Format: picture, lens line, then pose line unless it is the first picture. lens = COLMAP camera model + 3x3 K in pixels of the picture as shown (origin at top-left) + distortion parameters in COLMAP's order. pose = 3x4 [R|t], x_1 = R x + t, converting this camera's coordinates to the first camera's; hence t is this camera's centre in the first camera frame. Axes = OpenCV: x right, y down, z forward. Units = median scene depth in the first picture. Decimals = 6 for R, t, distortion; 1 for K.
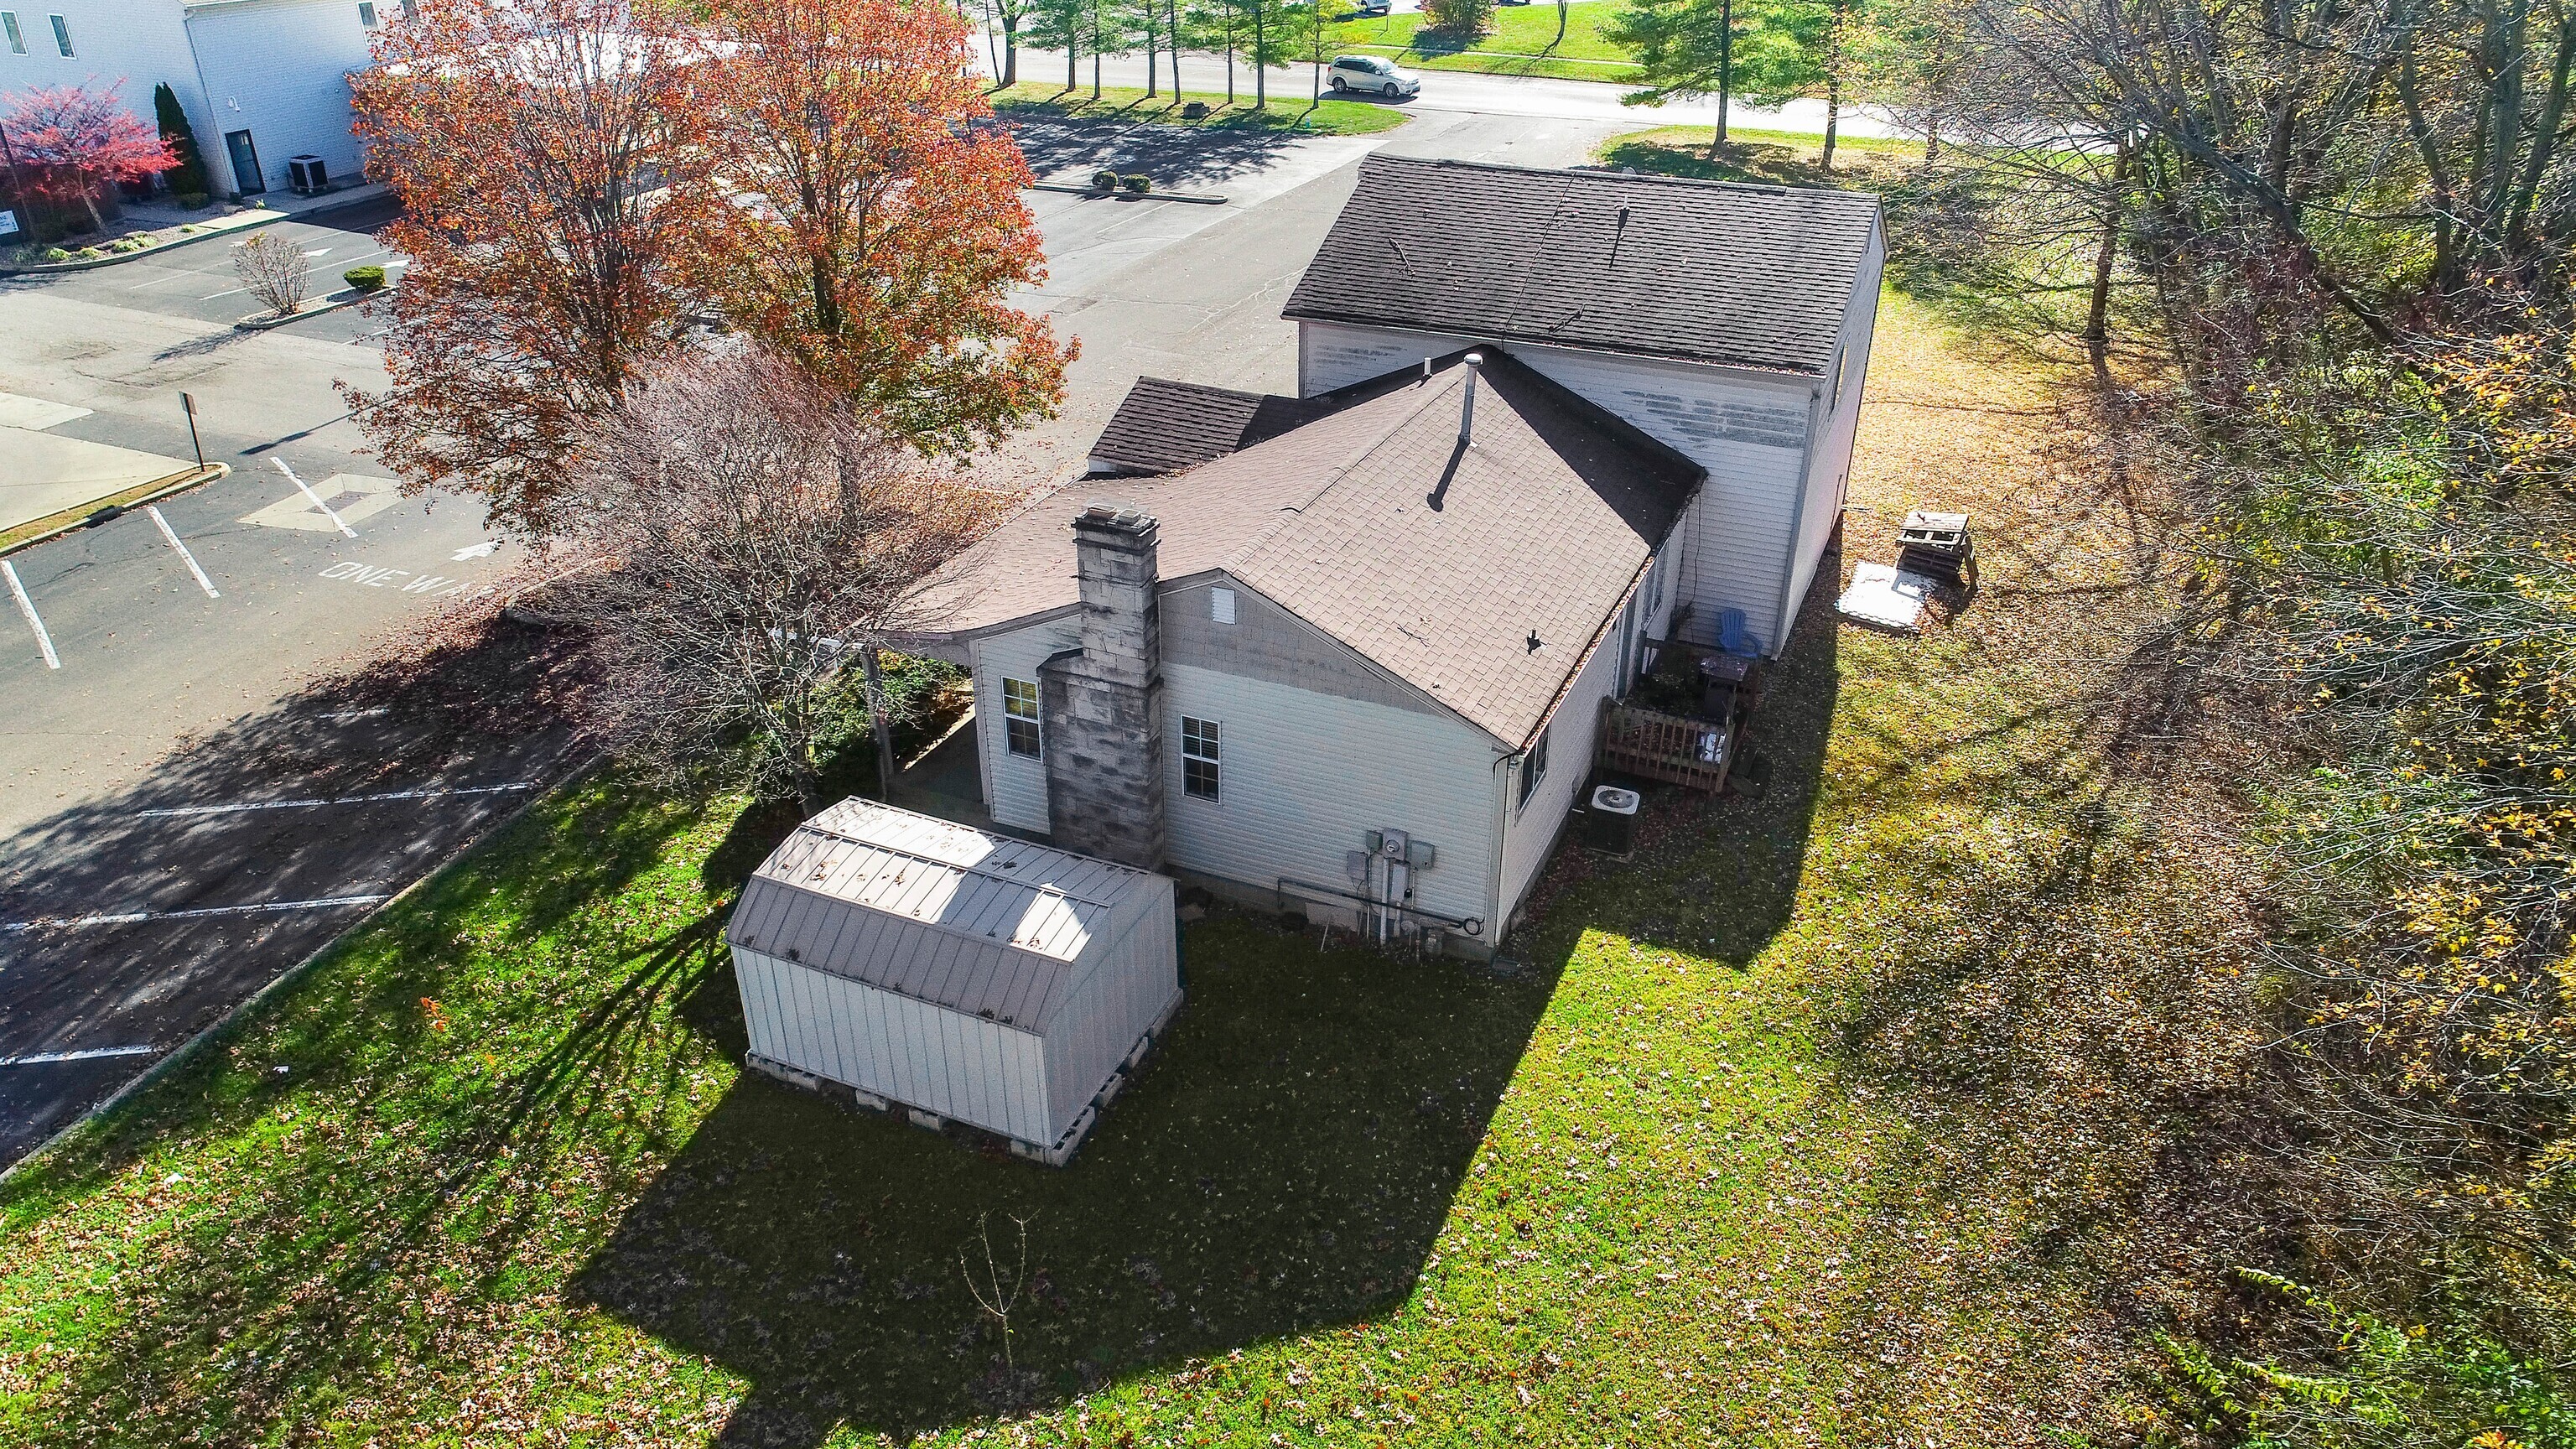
lens RADIAL K [[1649.4, 0, 1288.0], [0, 1649.4, 724.5], [0, 0, 1]] dist [0.002556, 0.000823]
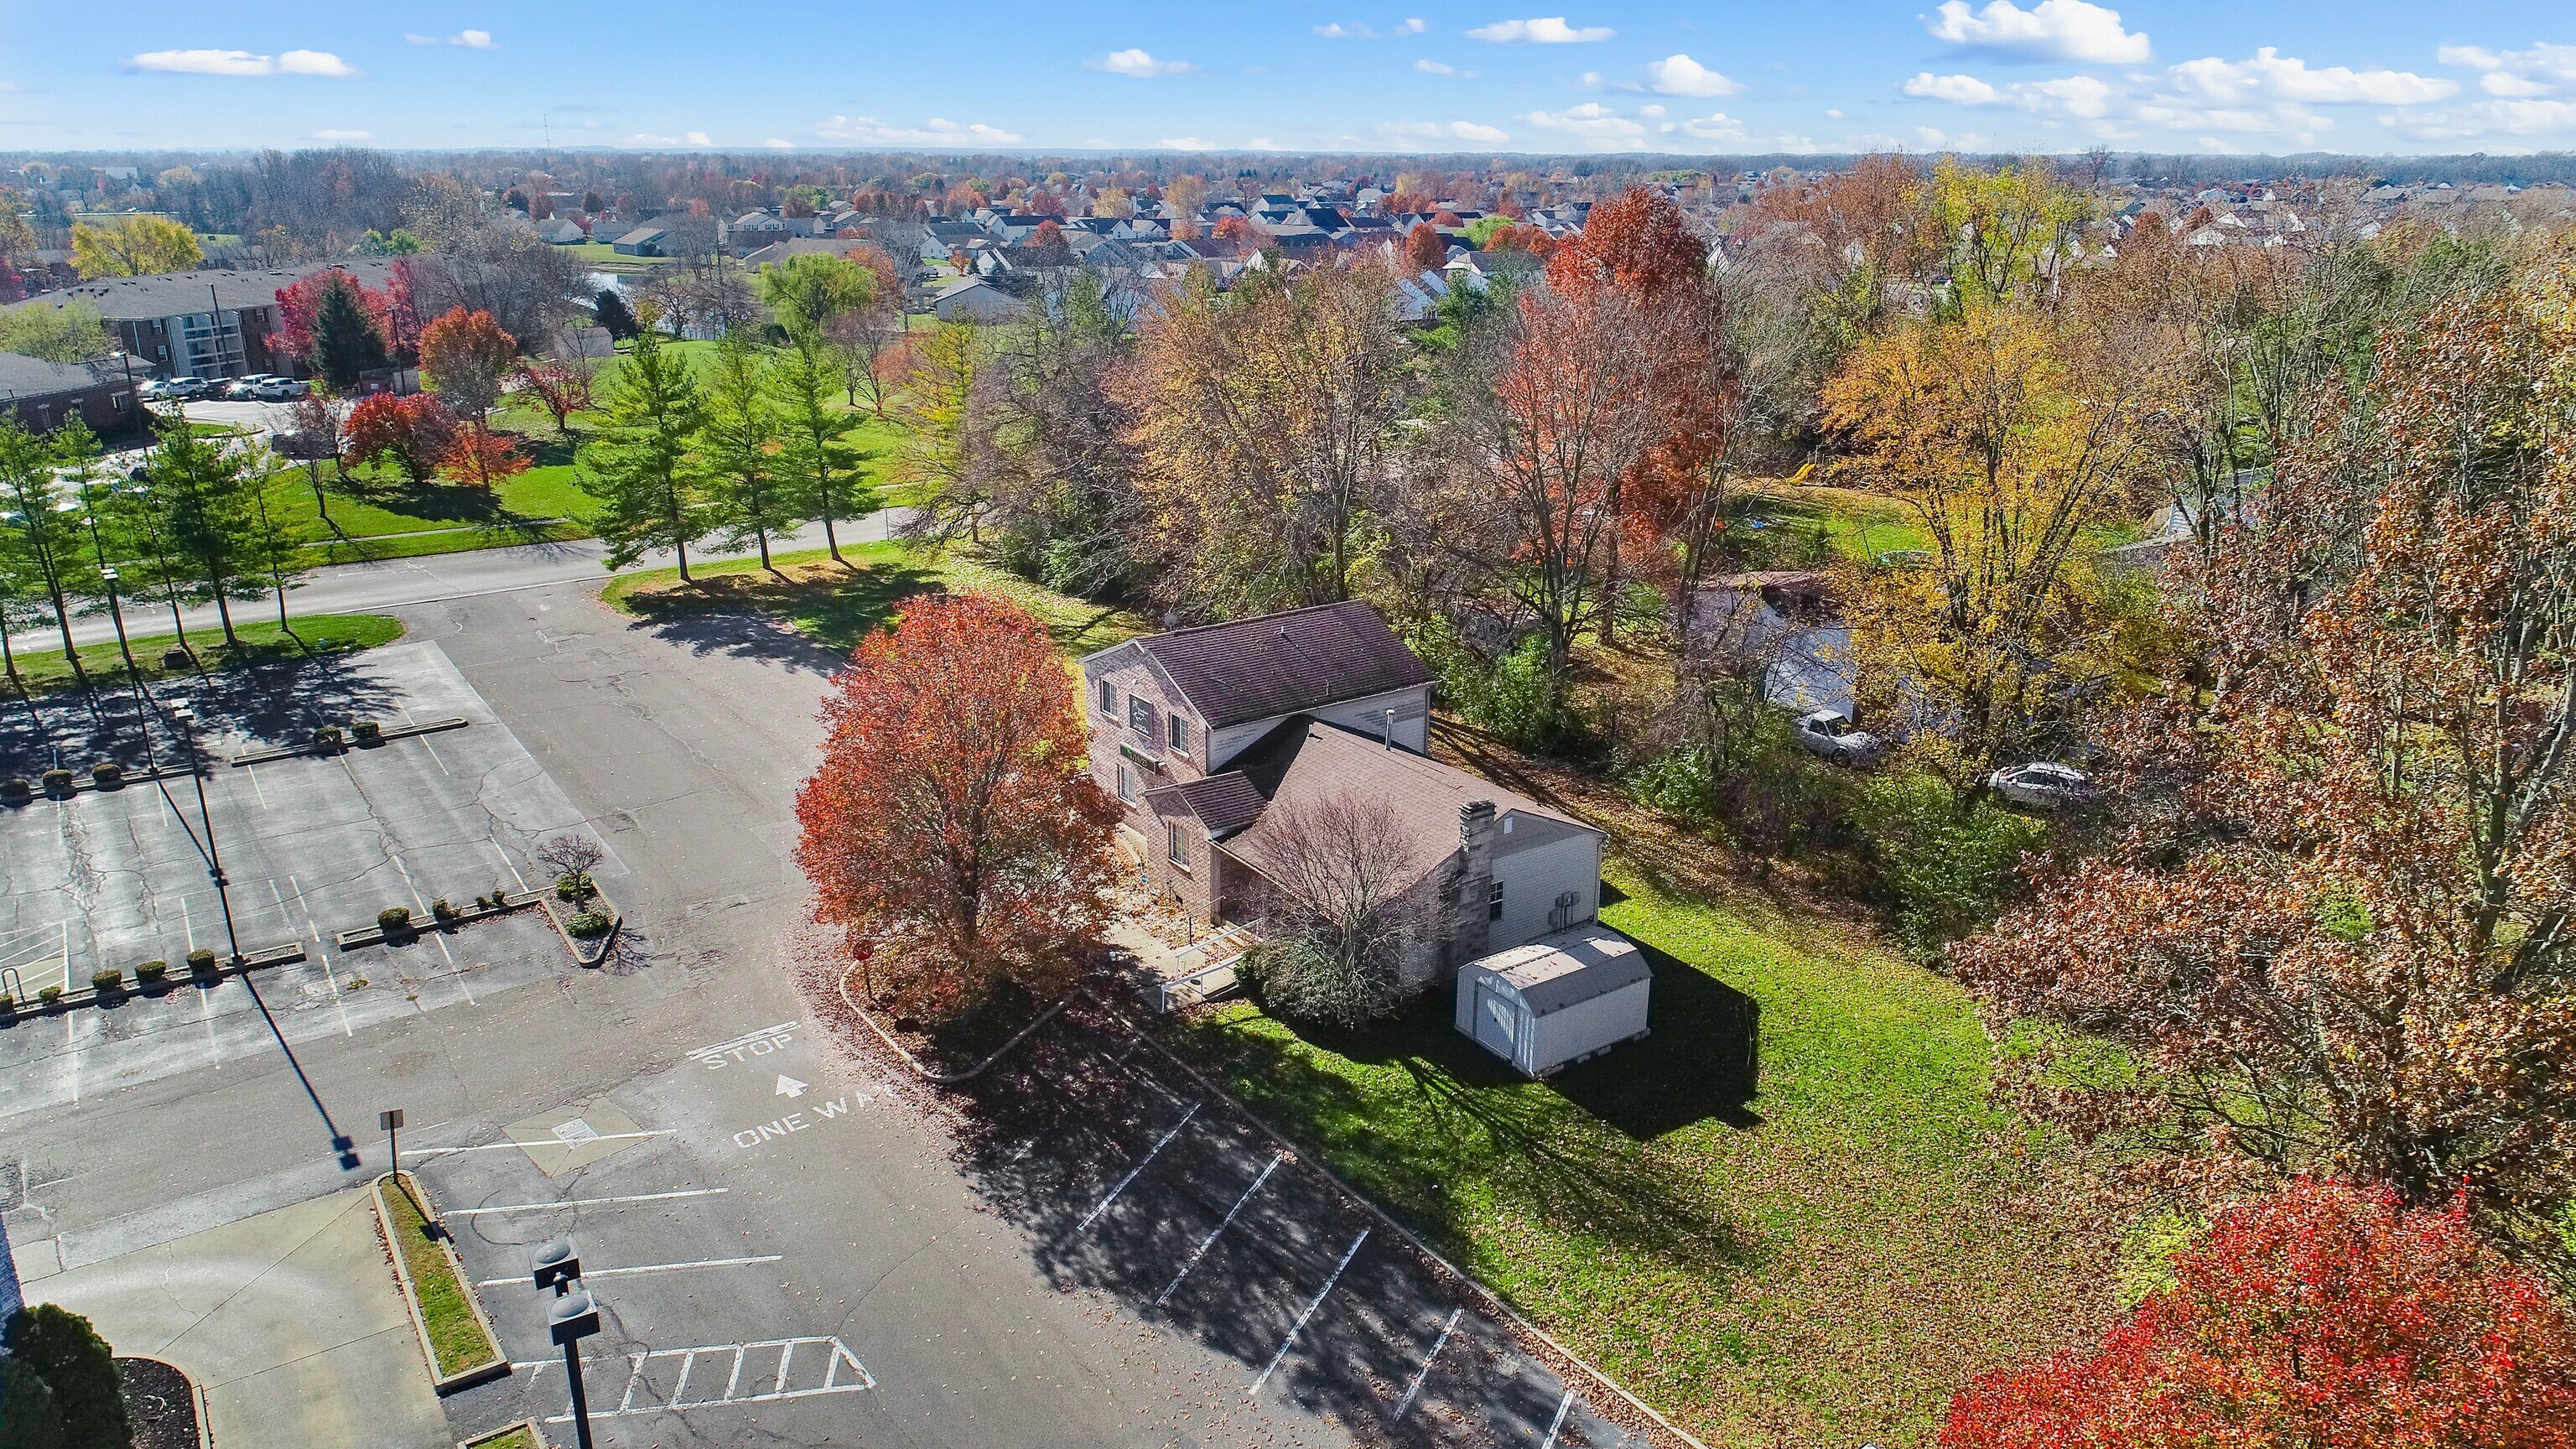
lens RADIAL K [[1693.9, 0, 1288.0], [0, 1693.9, 724.5], [0, 0, 1]] dist [0.004475, 0.000244]
pose [[0.522426, -0.257993, 0.812718, -2.018366], [0.407846, 0.912635, 0.027543, -0.378547], [-0.748821, 0.317075, 0.582006, -0.180430]]
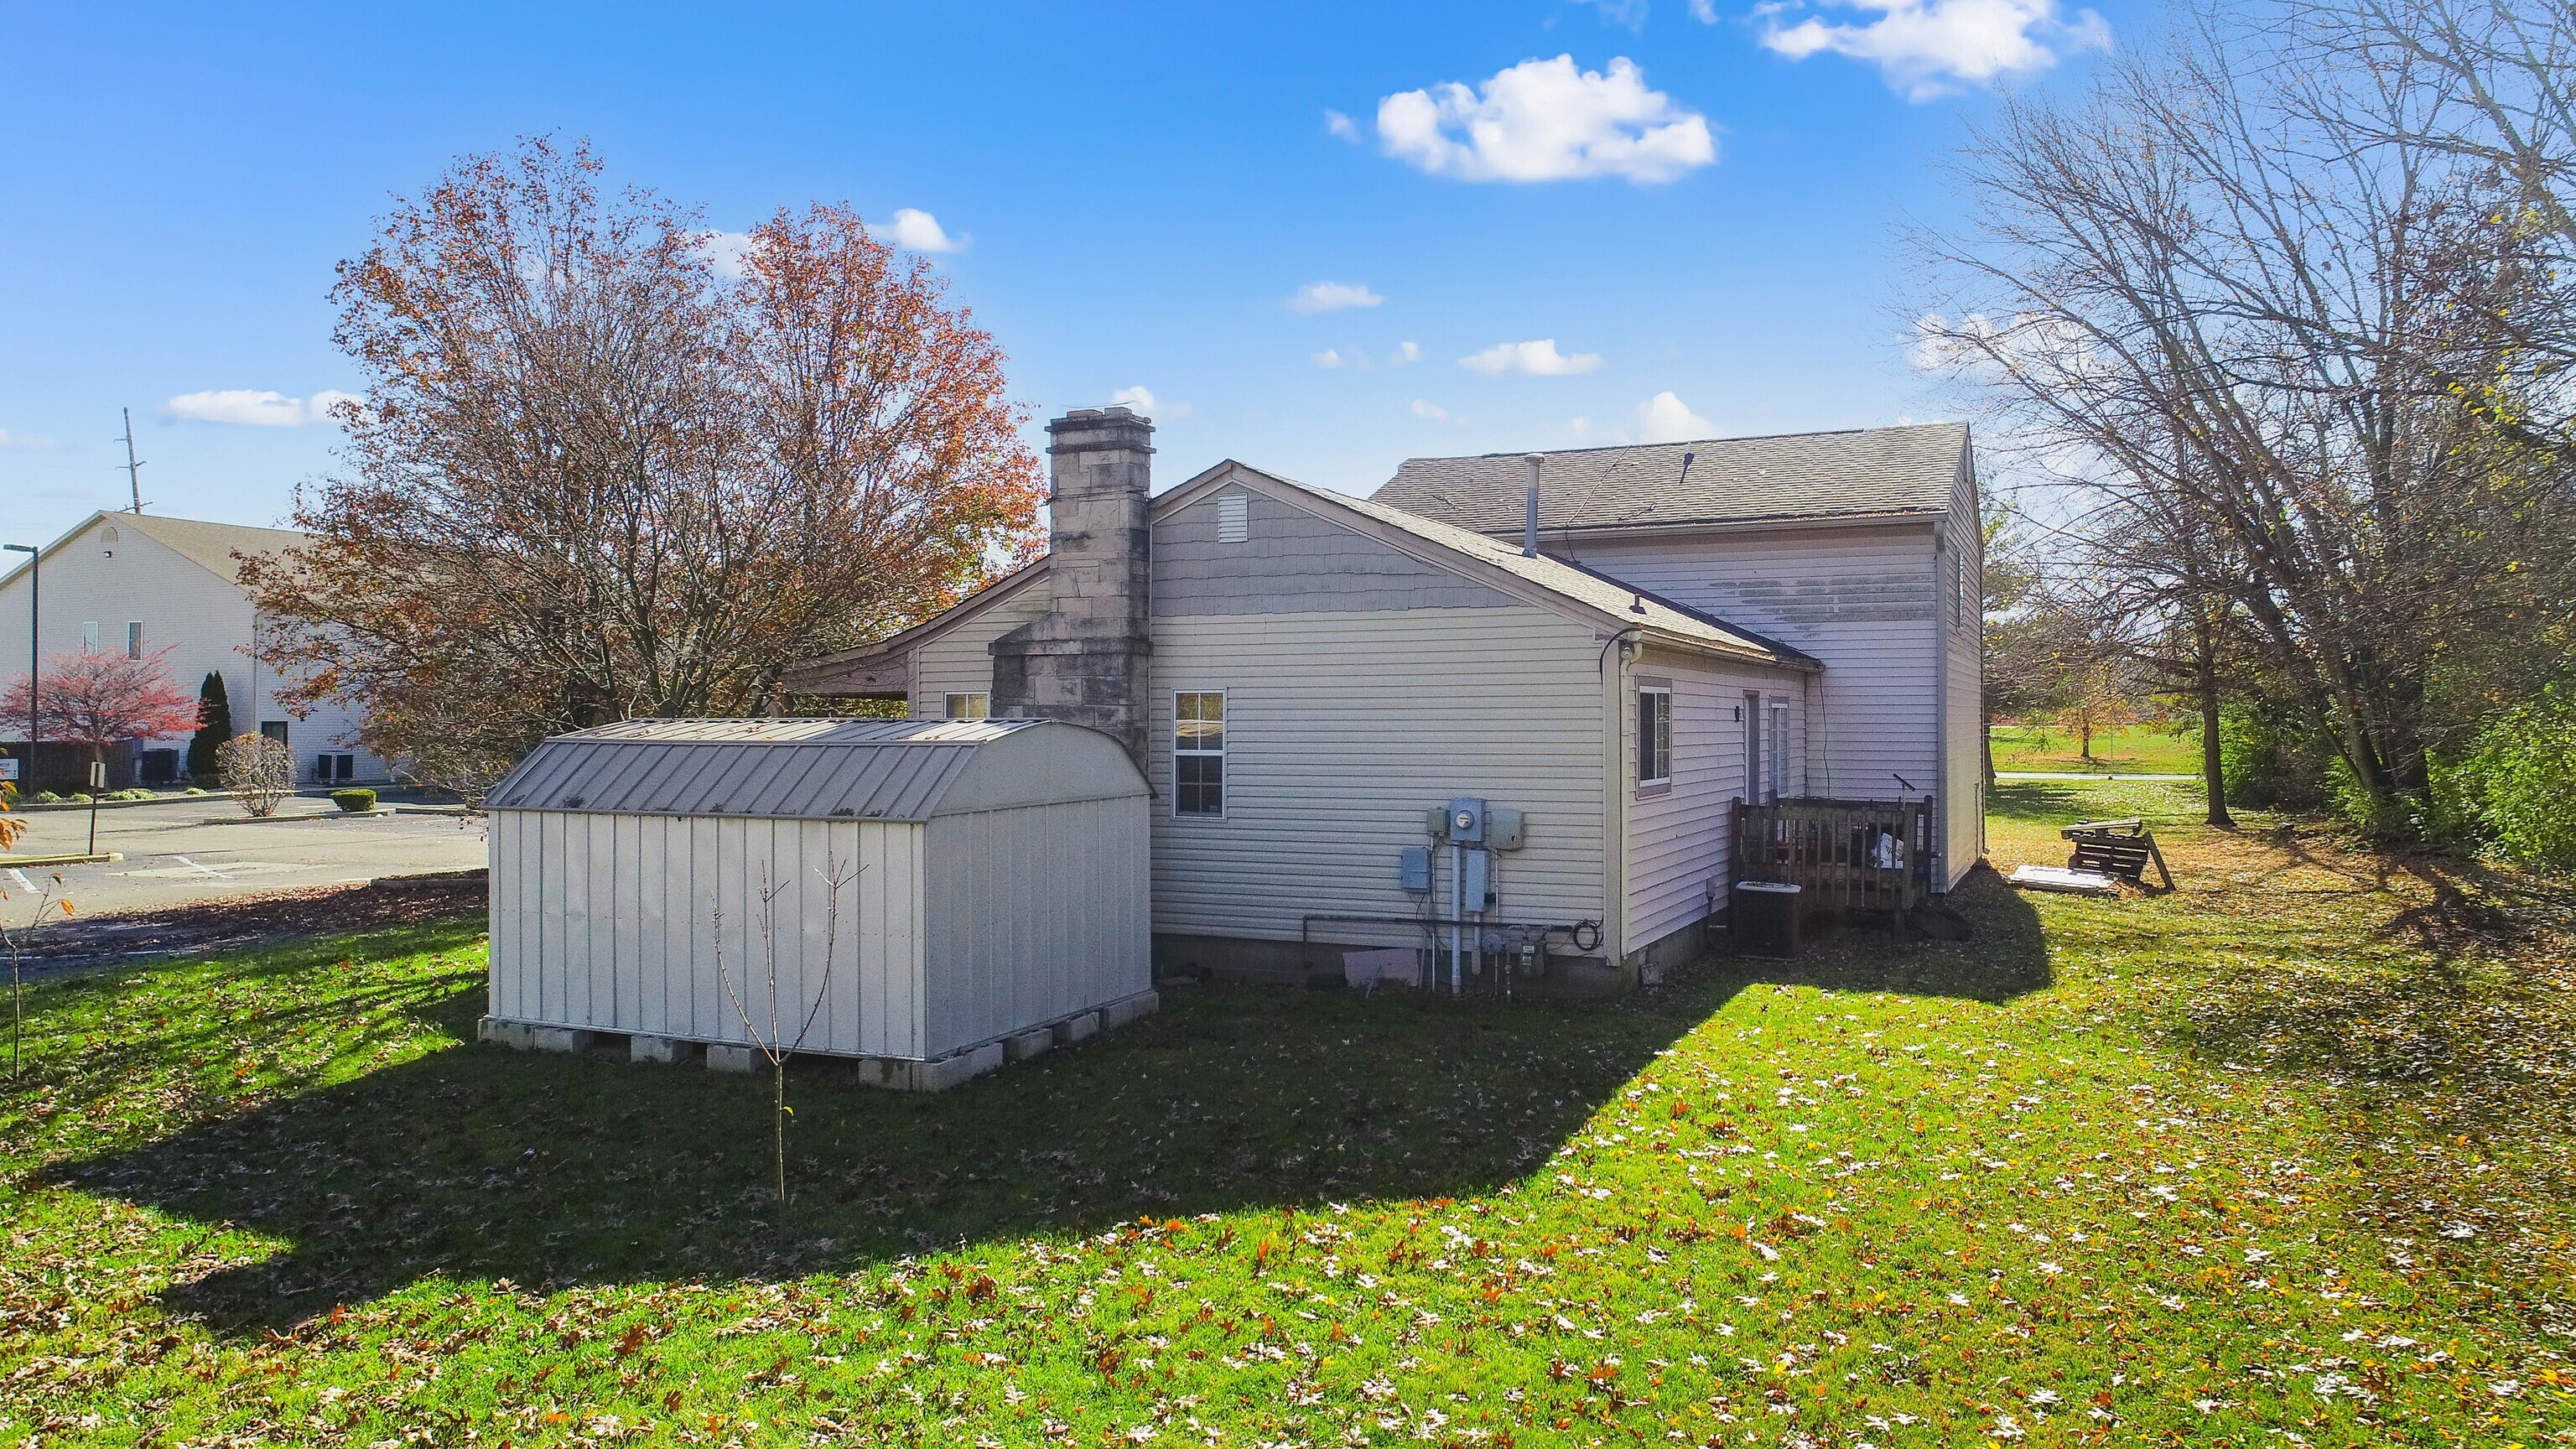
lens RADIAL K [[1693.9, 0, 1288.0], [0, 1693.9, 724.5], [0, 0, 1]] dist [0.004475, 0.000244]
pose [[0.999656, -0.004738, -0.025799, 0.006830], [-0.008479, 0.872384, -0.488747, 0.391407], [0.024822, 0.488798, 0.872044, 0.343226]]
